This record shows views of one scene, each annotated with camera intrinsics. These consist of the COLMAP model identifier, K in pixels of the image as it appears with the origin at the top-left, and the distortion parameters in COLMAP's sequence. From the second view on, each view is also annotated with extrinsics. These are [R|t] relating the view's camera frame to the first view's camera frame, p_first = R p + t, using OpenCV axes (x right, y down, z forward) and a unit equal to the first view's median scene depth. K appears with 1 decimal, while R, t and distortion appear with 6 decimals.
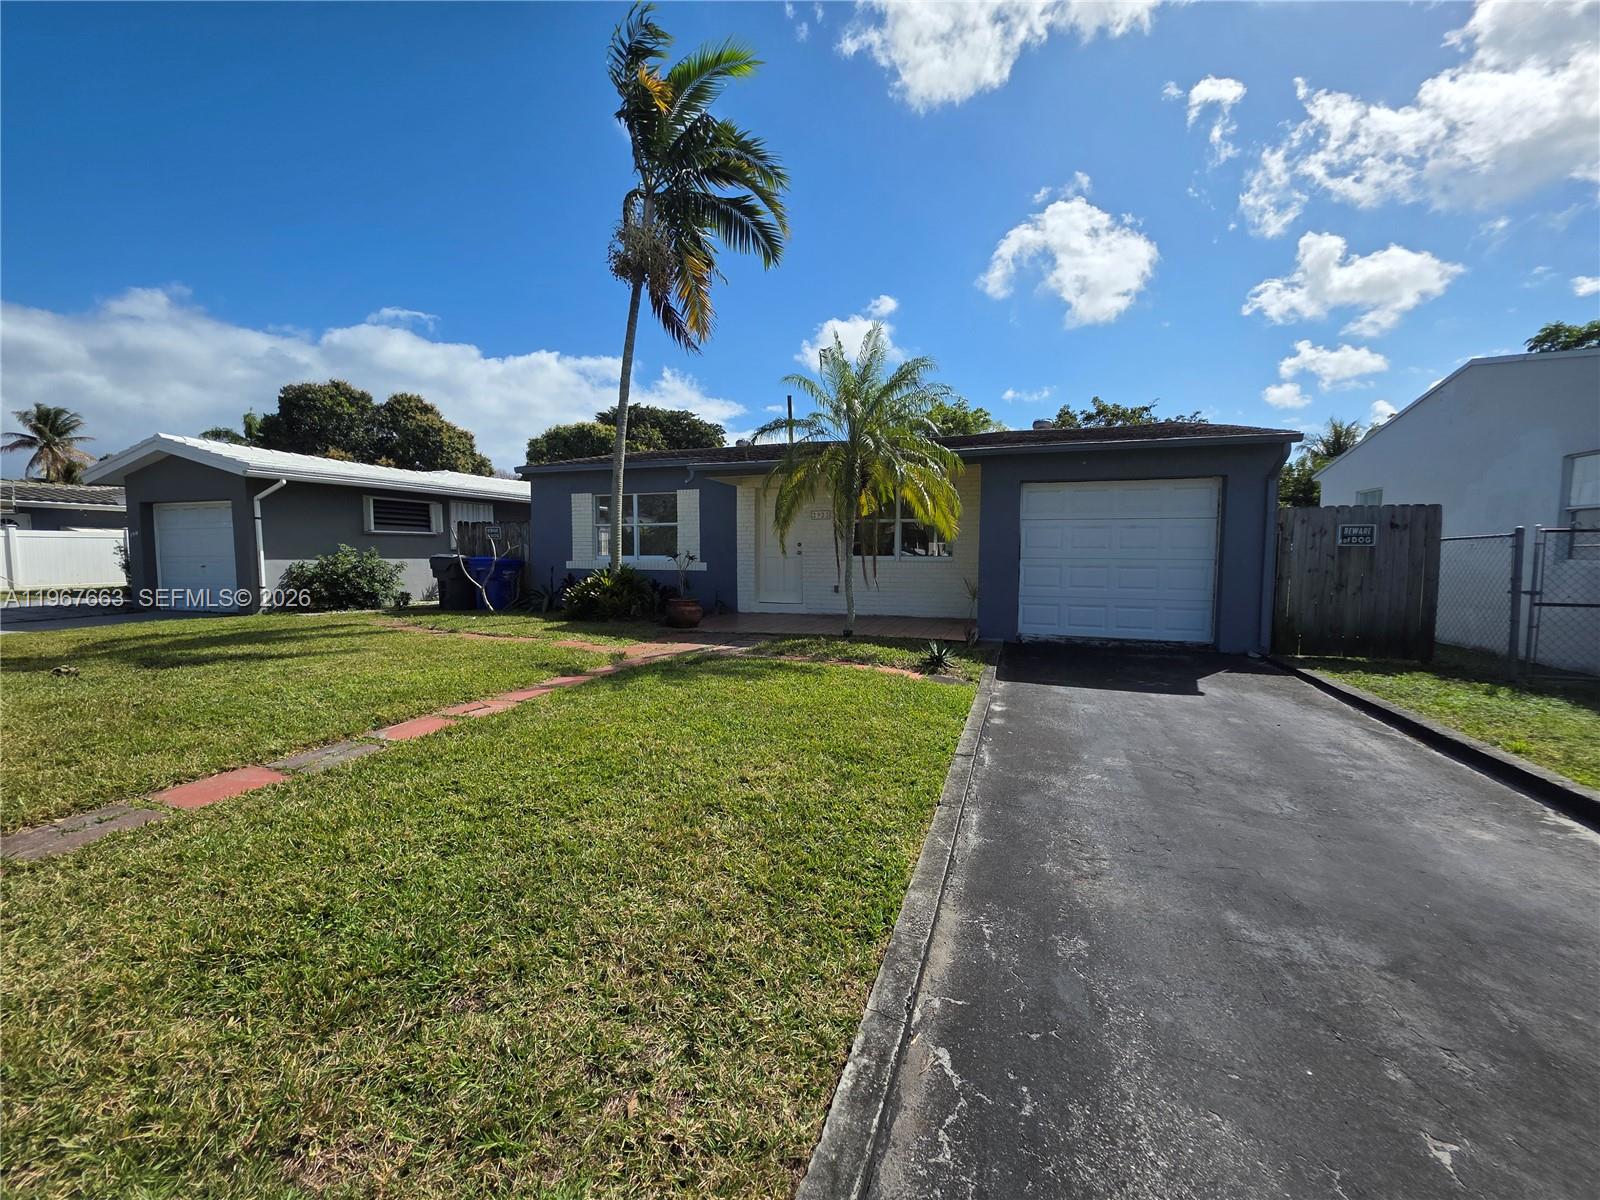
lens RADIAL K [[653.7, 0, 800.0], [0, 653.7, 600.0], [0, 0, 1]] dist [0.063922, 0.000067]
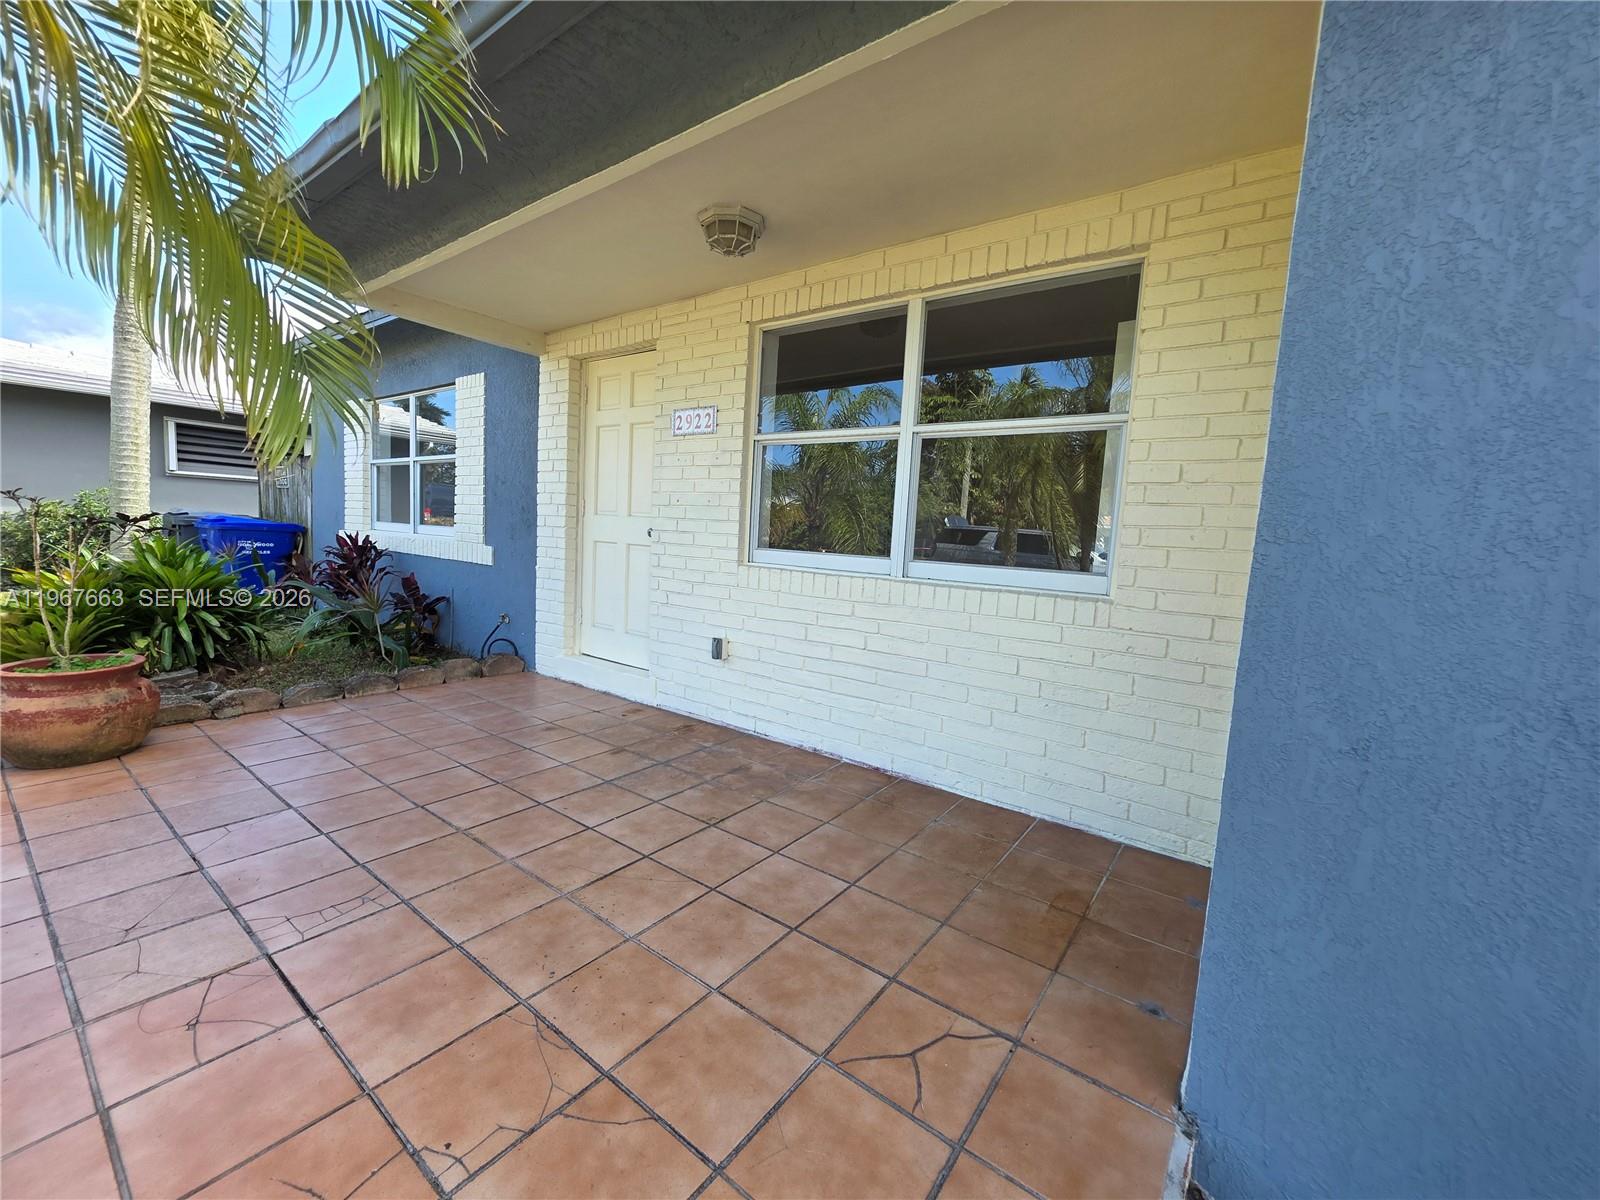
lens RADIAL K [[641.3, 0, 800.0], [0, 641.3, 600.0], [0, 0, 1]] dist [0.026014, 0.000288]
pose [[0.951435, 0.080566, -0.297120, 0.175236], [-0.073655, 0.996690, 0.034402, -0.051291], [0.298909, -0.010847, 0.954220, 0.656251]]
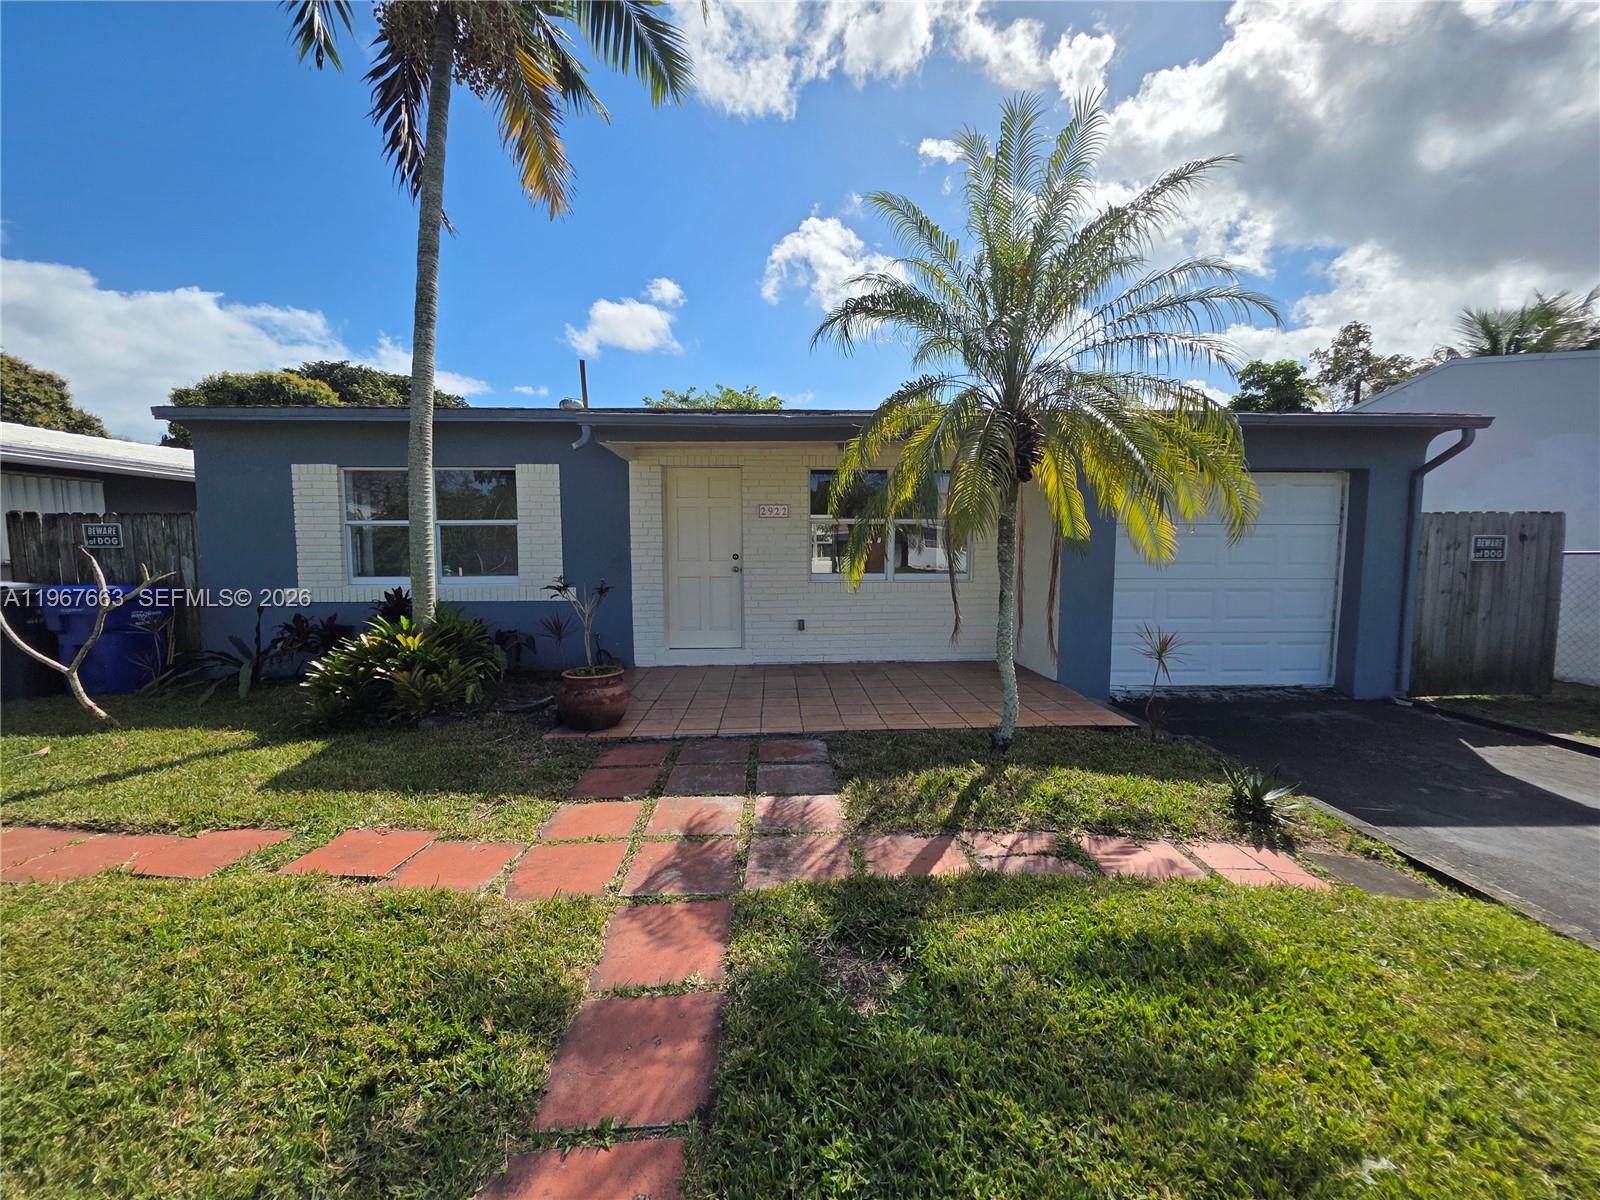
lens RADIAL K [[641.3, 0, 800.0], [0, 641.3, 600.0], [0, 0, 1]] dist [0.026014, 0.000288]
pose [[0.933125, -0.033409, 0.357996, -0.162541], [0.031915, 0.999440, 0.010083, -0.044763], [-0.358132, 0.002017, 0.933669, 0.370908]]
